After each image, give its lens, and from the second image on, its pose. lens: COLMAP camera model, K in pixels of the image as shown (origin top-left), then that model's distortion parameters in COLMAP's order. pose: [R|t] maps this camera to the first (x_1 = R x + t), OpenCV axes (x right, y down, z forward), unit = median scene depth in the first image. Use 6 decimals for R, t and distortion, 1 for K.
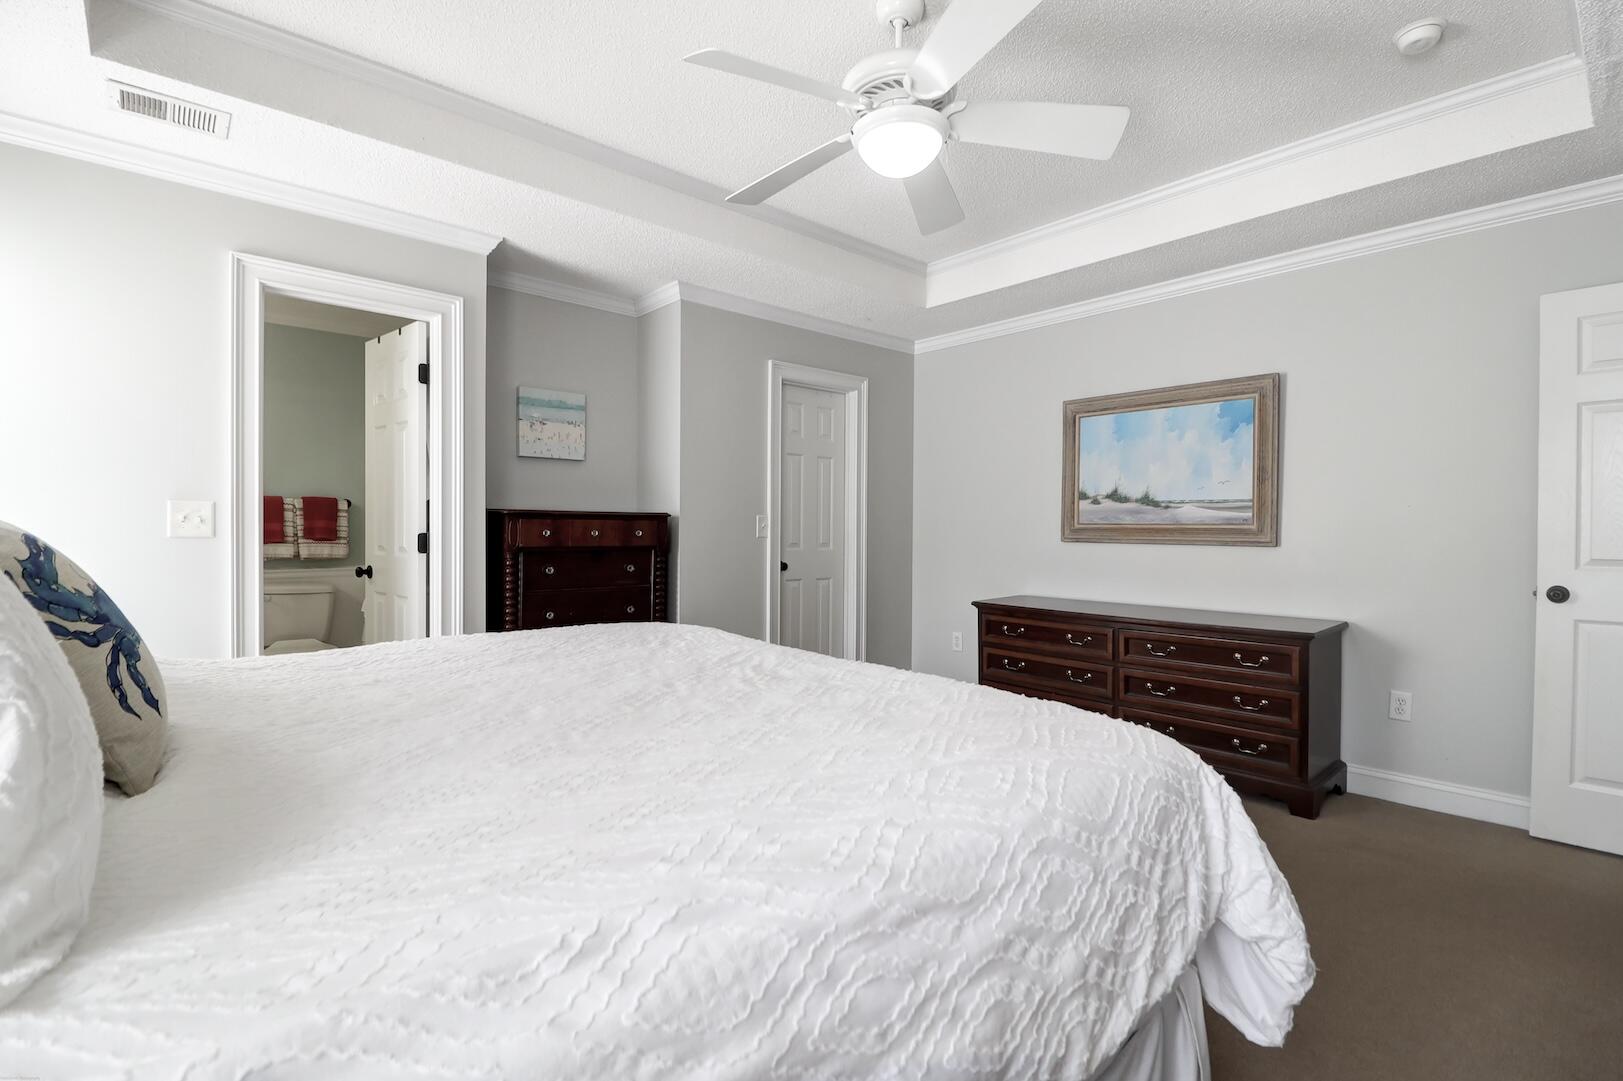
lens RADIAL K [[749.9, 0, 814.6], [0, 749.9, 537.1], [0, 0, 1]] dist [-0.005138, -0.007853]
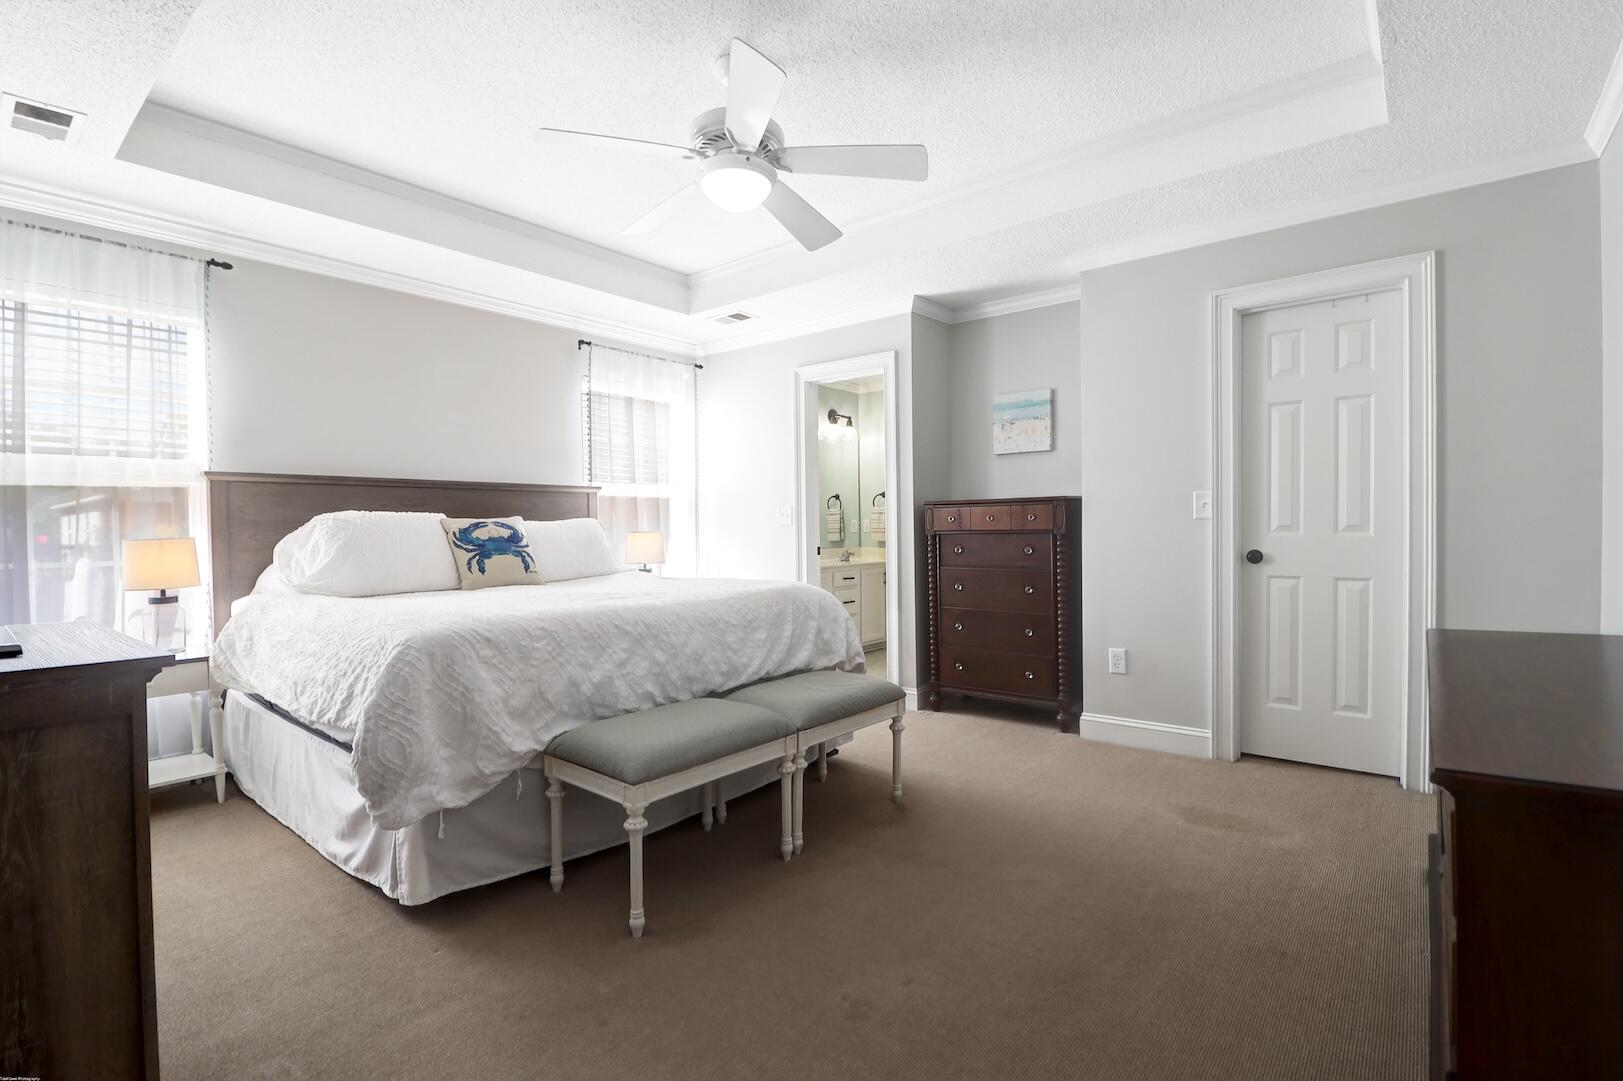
lens RADIAL K [[749.9, 0, 804.8], [0, 749.9, 537.0], [0, 0, 1]] dist [-0.005138, -0.007853]
pose [[0.143079, 0.003033, -0.989707, 0.635013], [0.001396, 0.999994, 0.003266, 0.015317], [0.989710, -0.001849, 0.143074, 0.456067]]
